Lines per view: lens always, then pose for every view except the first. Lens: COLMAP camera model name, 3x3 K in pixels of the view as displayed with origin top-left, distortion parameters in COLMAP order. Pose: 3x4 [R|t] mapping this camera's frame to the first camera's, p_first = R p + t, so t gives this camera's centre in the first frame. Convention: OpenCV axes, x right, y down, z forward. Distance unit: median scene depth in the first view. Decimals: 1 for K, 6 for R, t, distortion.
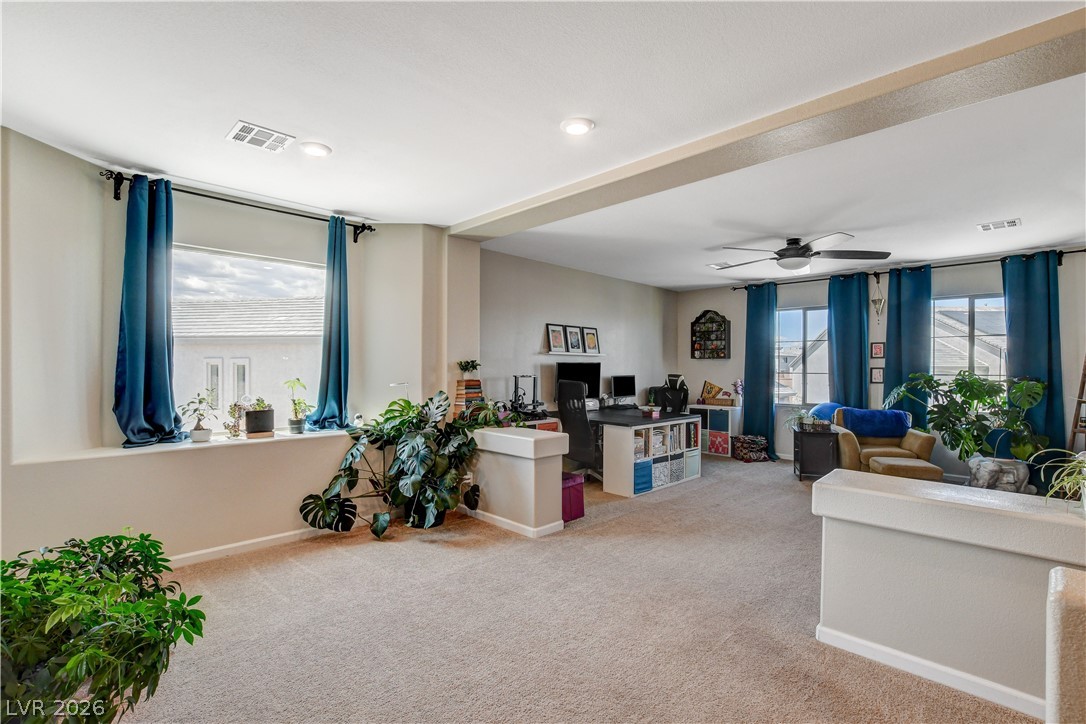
lens RADIAL K [[492.0, 0, 542.4], [0, 492.0, 371.3], [0, 0, 1]] dist [-0.018101, 0.000304]
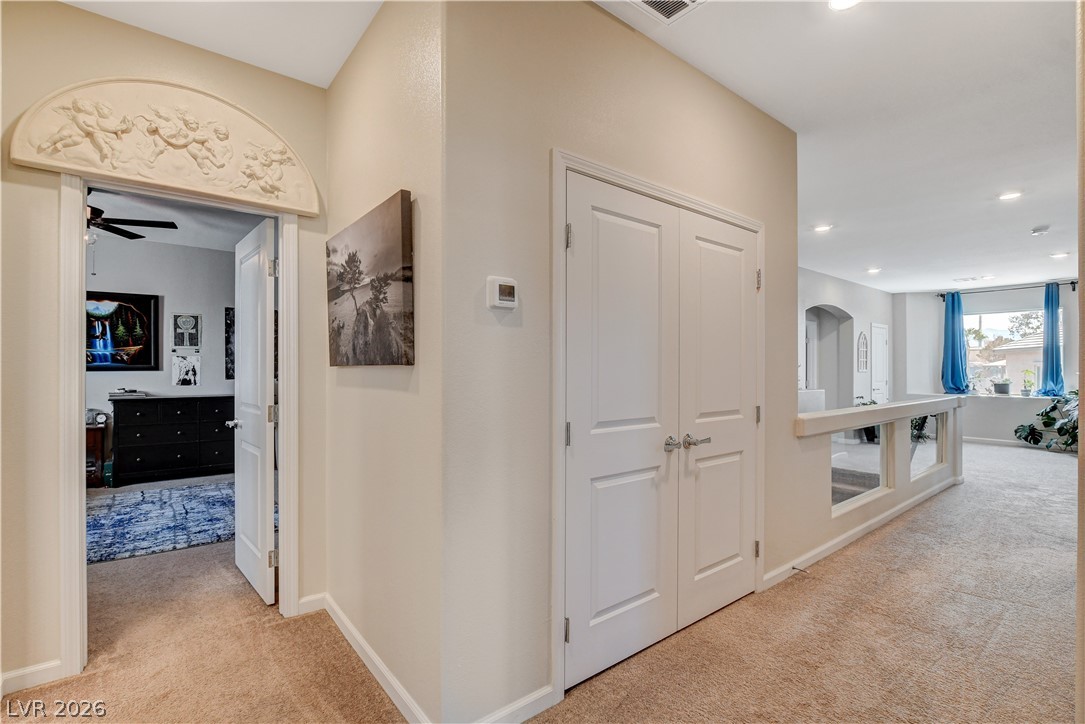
lens RADIAL K [[501.8, 0, 540.7], [0, 501.8, 366.1], [0, 0, 1]] dist [-0.022110, -0.000527]
pose [[-0.101535, 0.001428, -0.994831, 1.712967], [0.002763, 0.999996, 0.001153, -0.005688], [0.994828, -0.002631, -0.101538, -0.780068]]
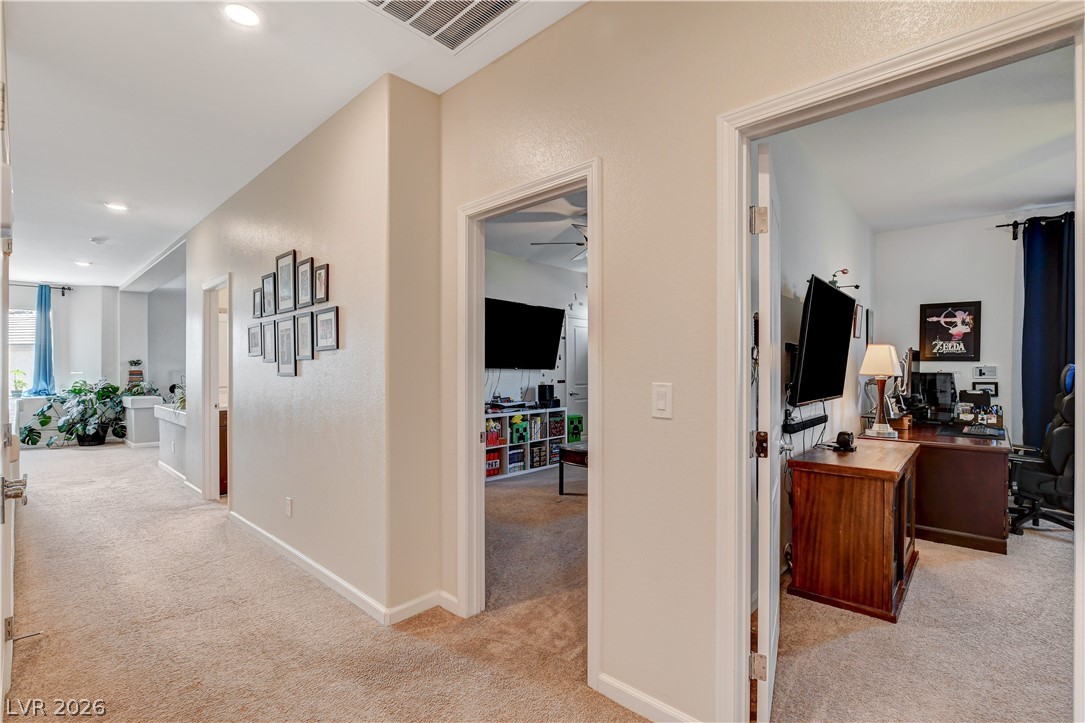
lens RADIAL K [[491.6, 0, 545.7], [0, 491.6, 369.0], [0, 0, 1]] dist [-0.018101, 0.000304]
pose [[0.998522, 0.001105, 0.054339, 1.501480], [-0.001603, 0.999957, 0.009129, -0.007896], [-0.054327, -0.009202, 0.998481, -1.027981]]
